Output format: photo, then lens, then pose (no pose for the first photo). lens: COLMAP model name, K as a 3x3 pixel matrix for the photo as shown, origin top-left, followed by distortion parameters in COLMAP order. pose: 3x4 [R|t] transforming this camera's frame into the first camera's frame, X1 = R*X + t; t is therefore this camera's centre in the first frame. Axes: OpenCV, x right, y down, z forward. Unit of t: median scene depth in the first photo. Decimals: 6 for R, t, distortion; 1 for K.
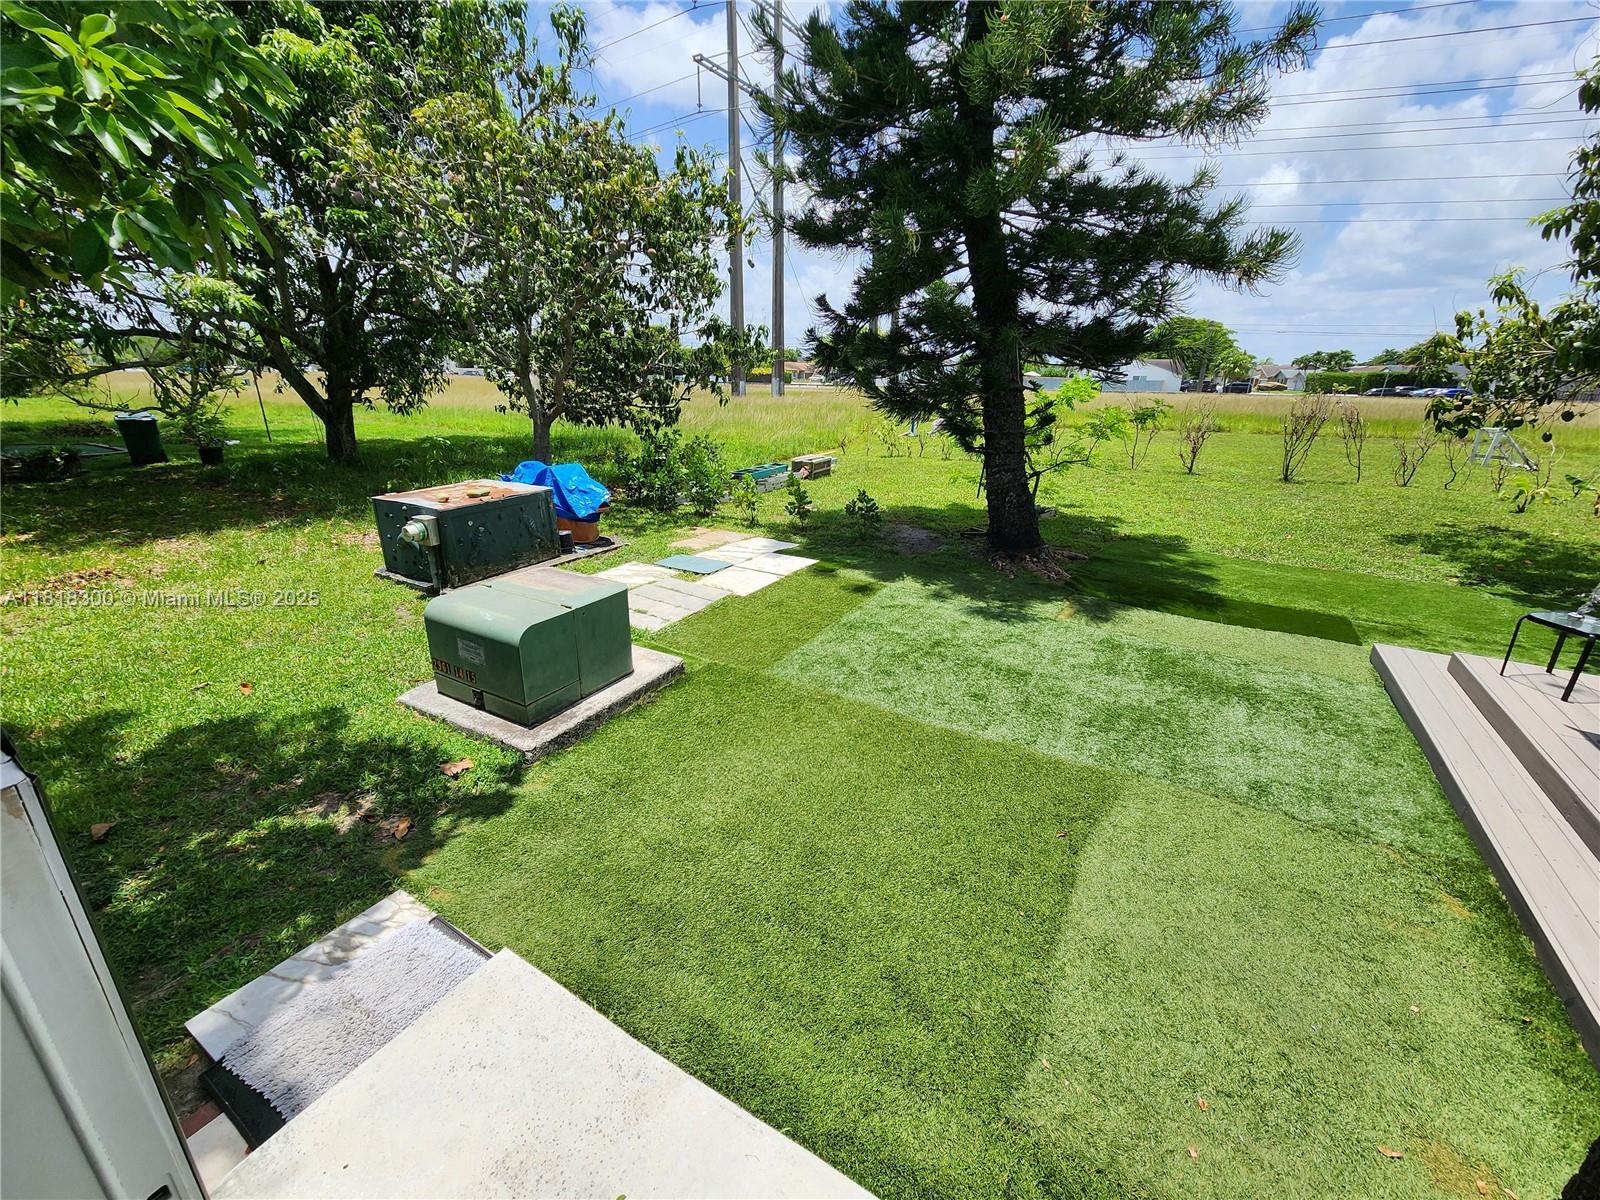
lens RADIAL K [[660.7, 0, 794.7], [0, 660.7, 600.2], [0, 0, 1]] dist [0.000411, 0.000216]
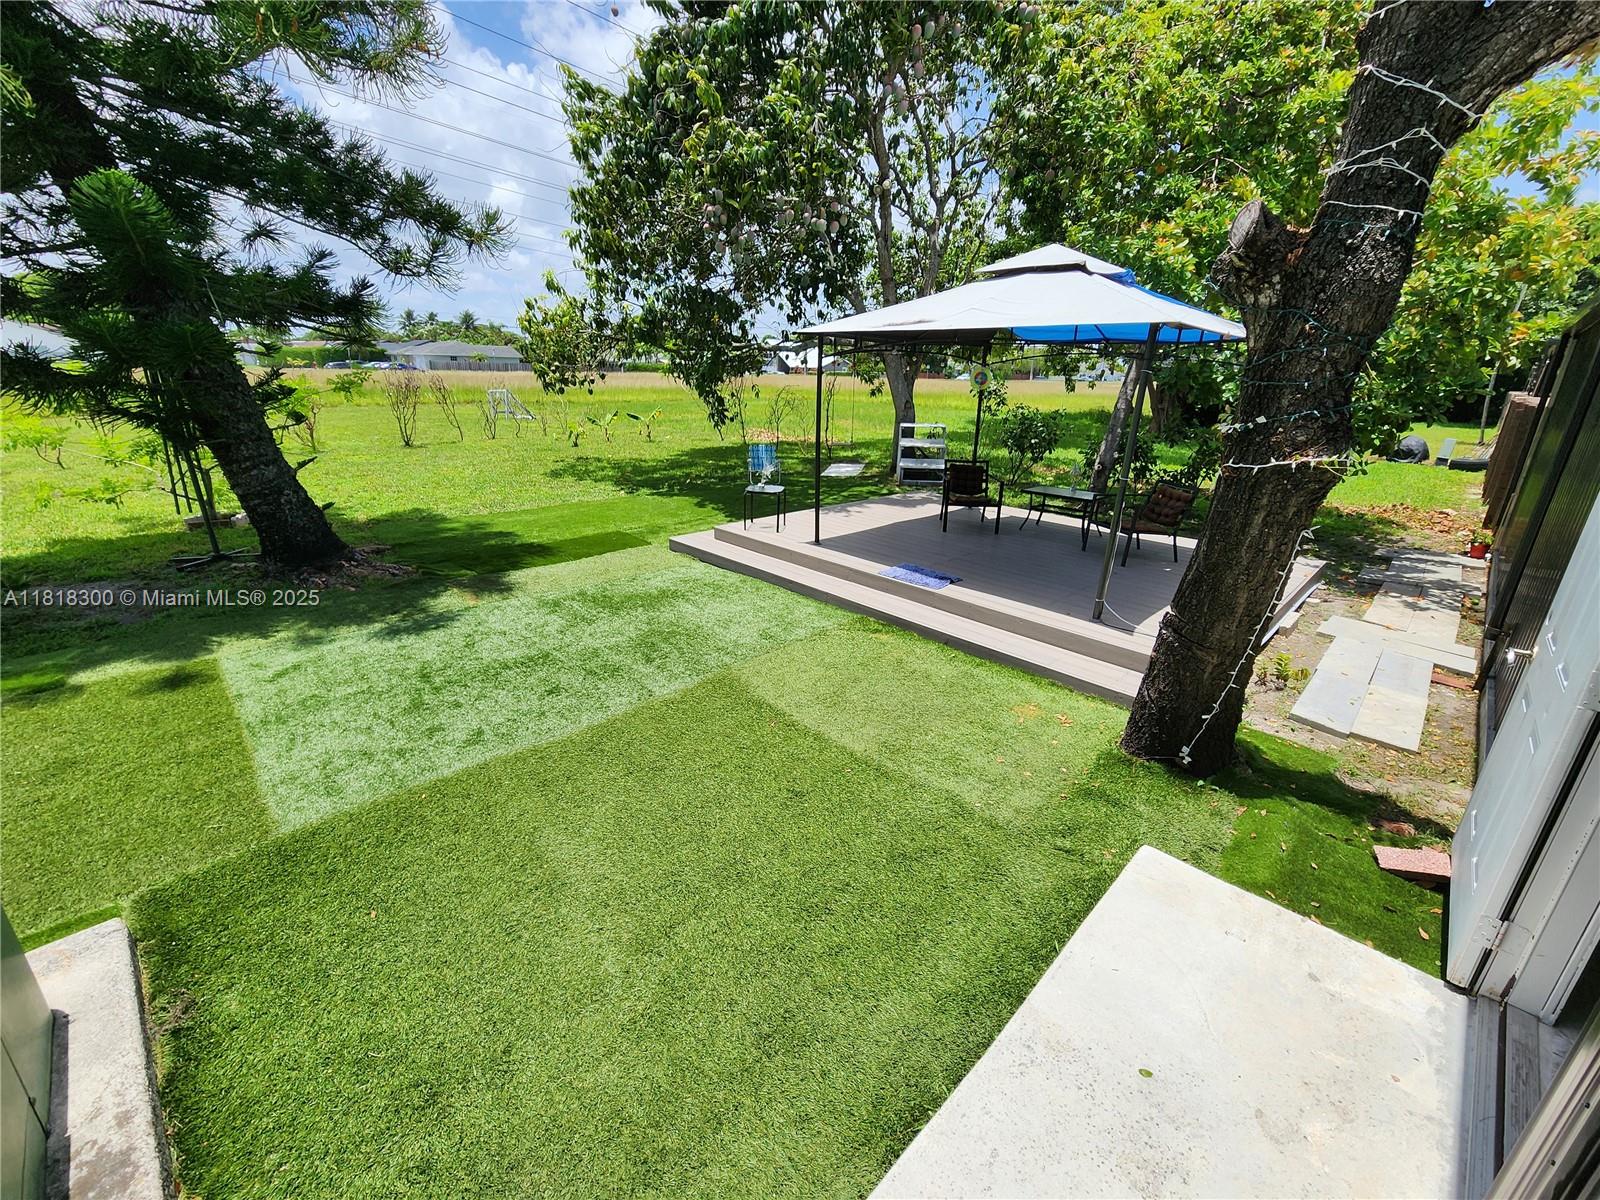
lens RADIAL K [[652.6, 0, 793.3], [0, 652.6, 597.7], [0, 0, 1]] dist [-0.000633, -0.000542]
pose [[0.265268, -0.334091, 0.904442, -0.317465], [0.302206, 0.919590, 0.251051, -0.077937], [-0.915590, 0.206732, 0.344902, 0.272681]]
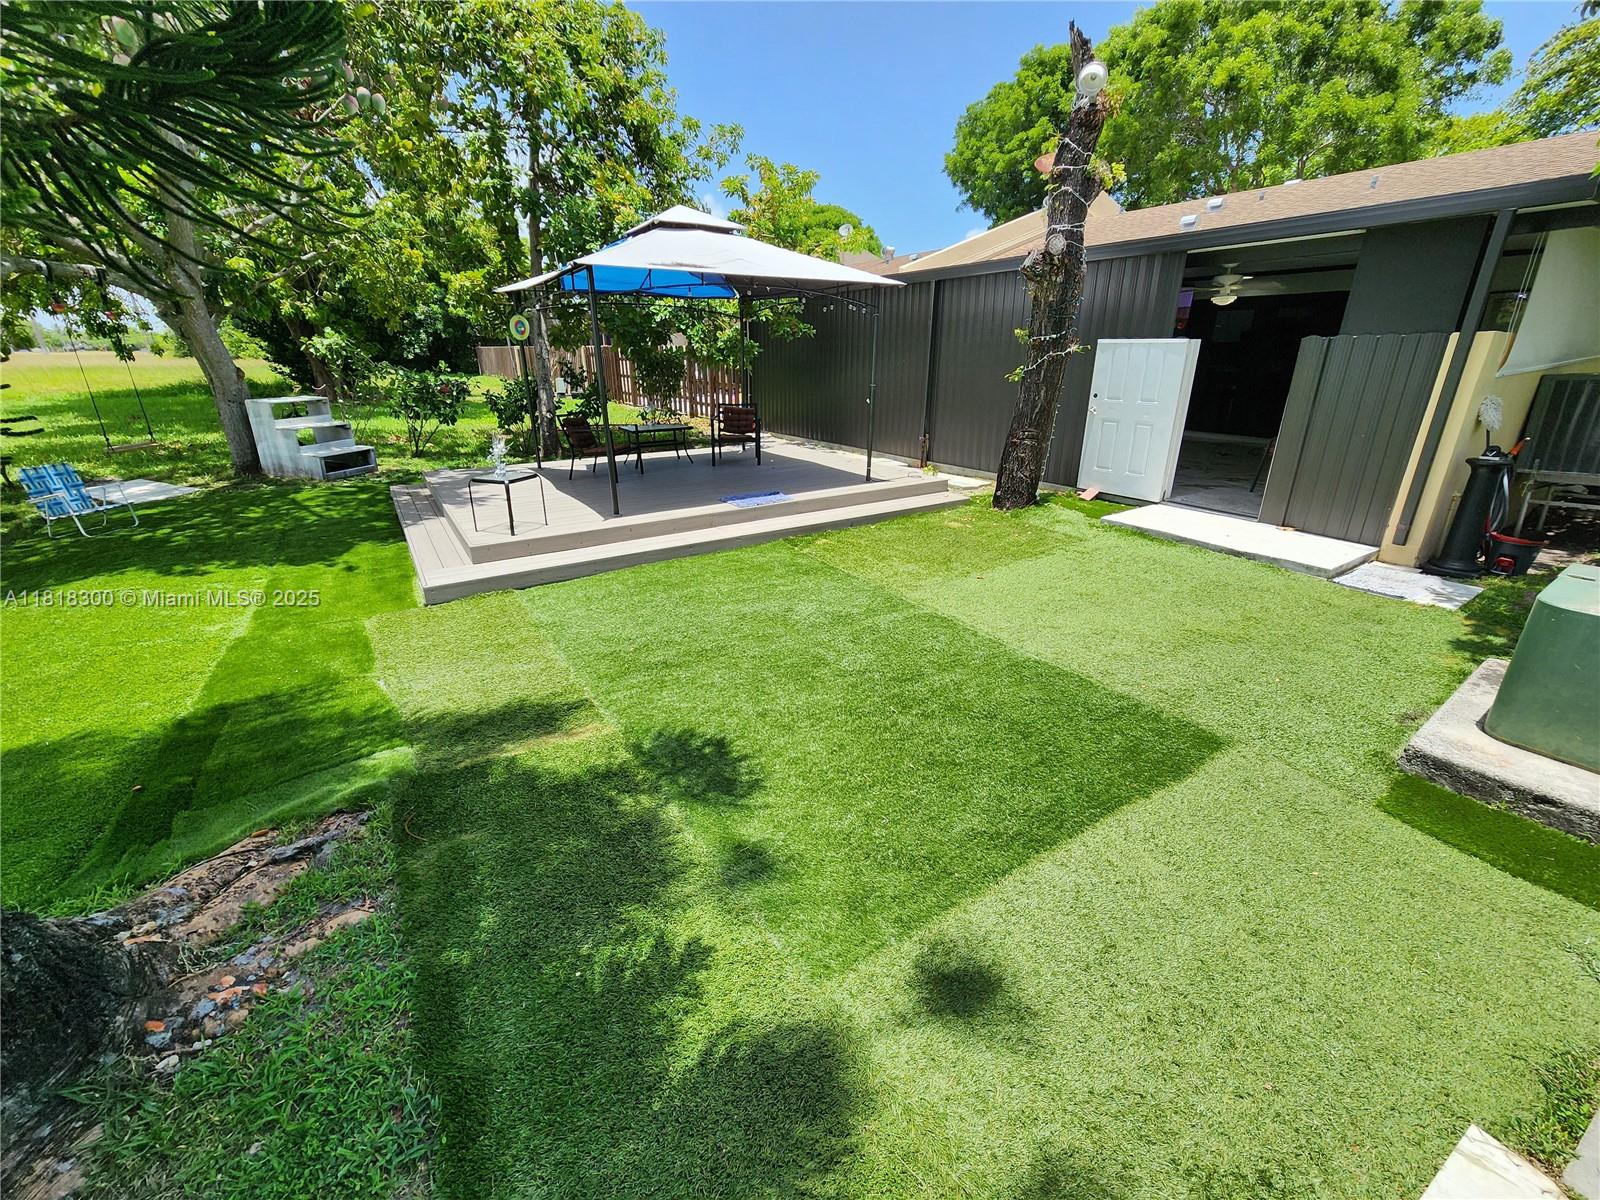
lens RADIAL K [[735.8, 0, 717.4], [0, 735.8, 597.9], [0, 0, 1]] dist [-0.000671, -0.000185]
pose [[-0.879907, -0.169070, 0.444049, 0.090458], [0.141762, 0.798575, 0.584963, -0.382290], [-0.453506, 0.577662, -0.678704, 1.314863]]
